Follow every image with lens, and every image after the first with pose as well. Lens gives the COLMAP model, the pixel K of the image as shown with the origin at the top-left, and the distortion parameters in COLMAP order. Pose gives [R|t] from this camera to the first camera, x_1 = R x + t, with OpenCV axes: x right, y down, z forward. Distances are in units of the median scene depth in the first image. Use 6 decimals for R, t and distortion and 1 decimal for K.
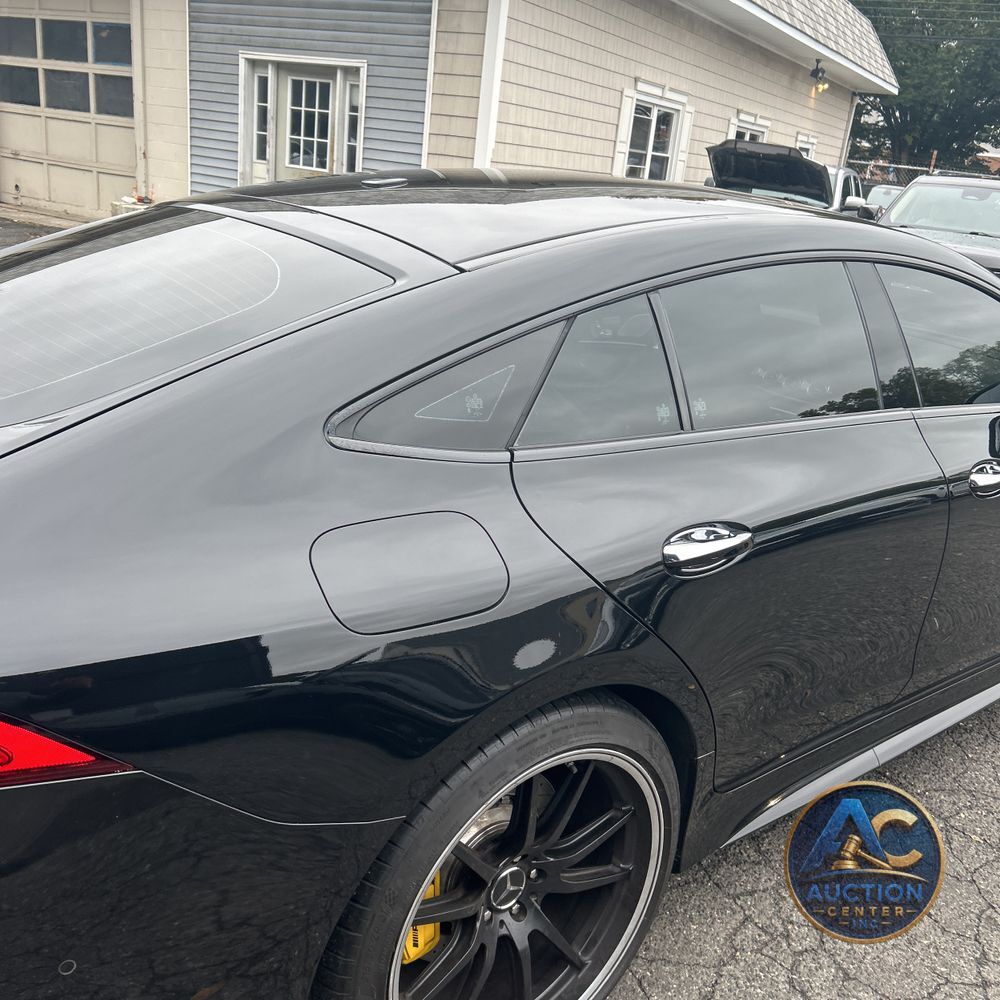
lens RADIAL K [[1013.5, 0, 507.4], [0, 1013.5, 503.0], [0, 0, 1]] dist [0.013943, 0.000000]
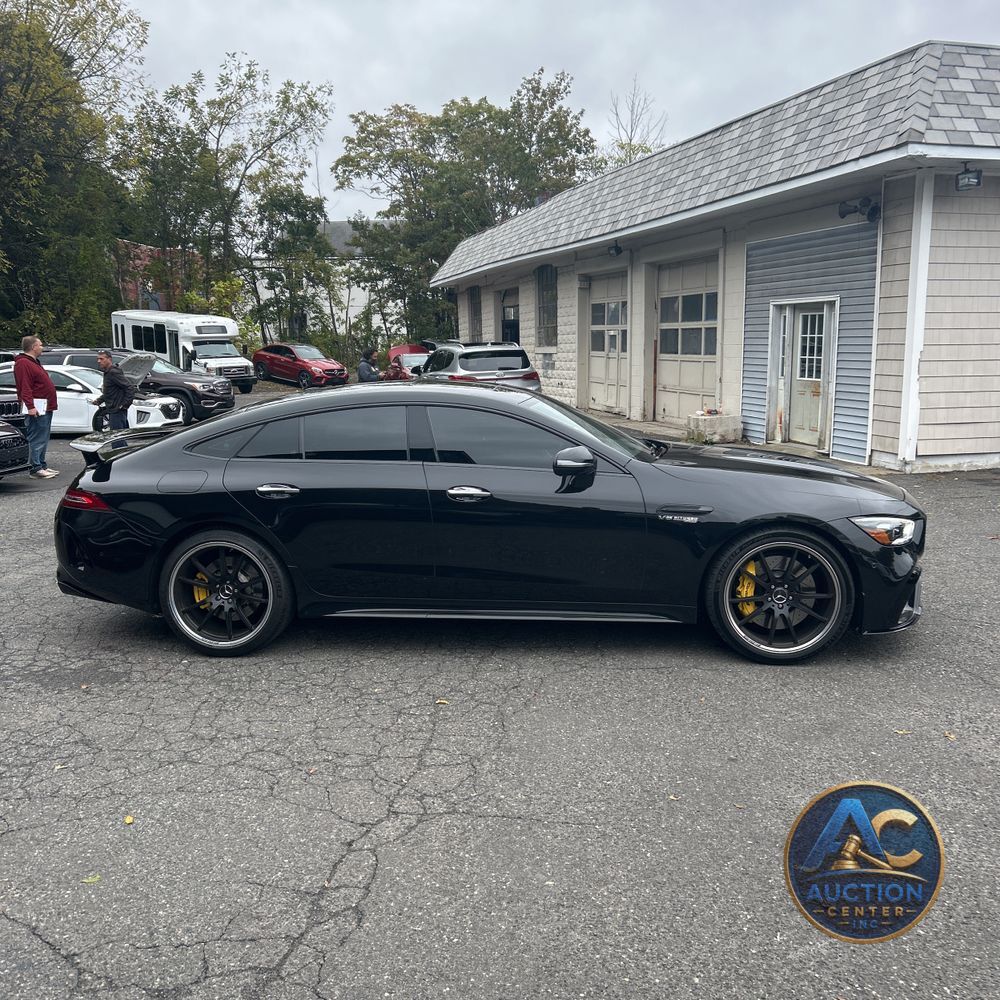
lens RADIAL K [[1013.5, 0, 500.4], [0, 1013.5, 499.2], [0, 0, 1]] dist [0.013943, 0.000000]
pose [[0.696733, 0.001419, -0.717329, 0.445073], [-0.155130, 0.976632, -0.148744, 0.065118], [0.700355, 0.214914, 0.680672, -0.102361]]
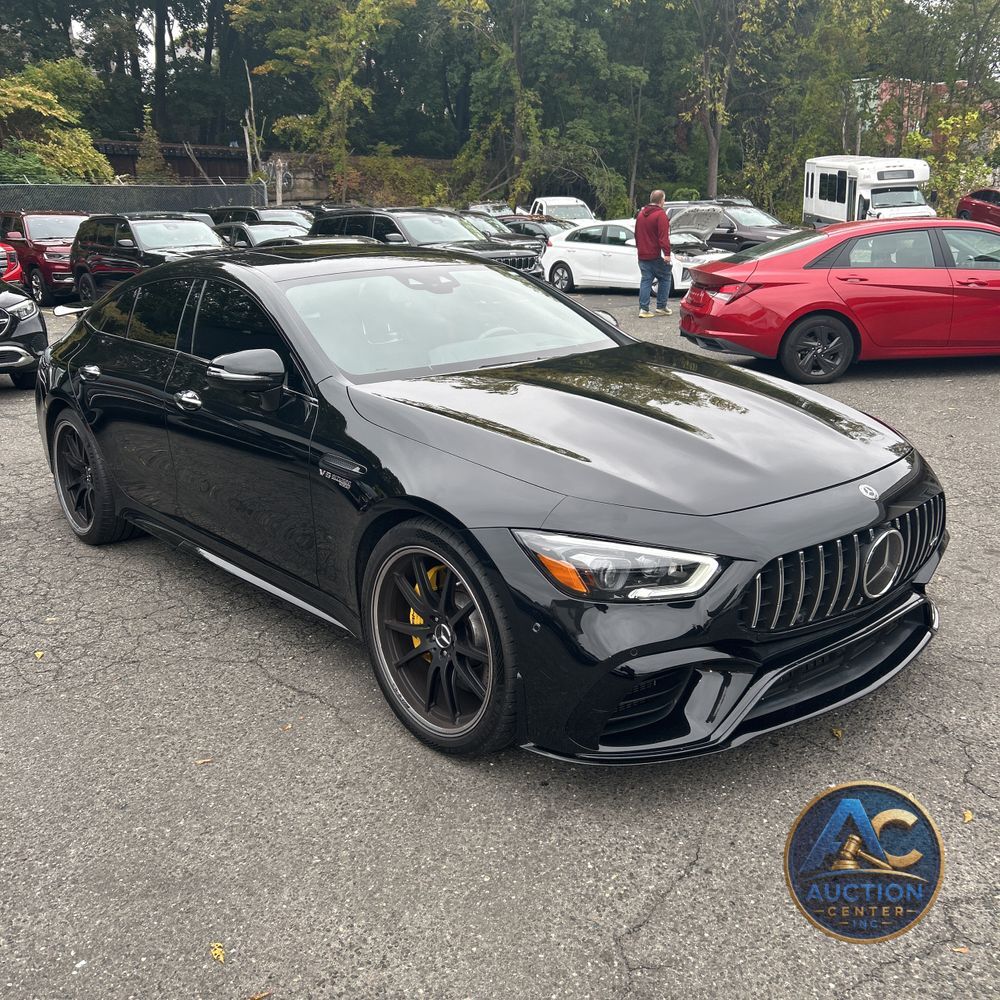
lens RADIAL K [[1013.5, 0, 499.3], [0, 1013.5, 485.5], [0, 0, 1]] dist [0.013943, 0.000000]
pose [[0.026414, 0.162140, -0.986414, 0.459202], [-0.289702, 0.945655, 0.147683, -0.061193], [0.956752, 0.281865, 0.071951, 0.292958]]
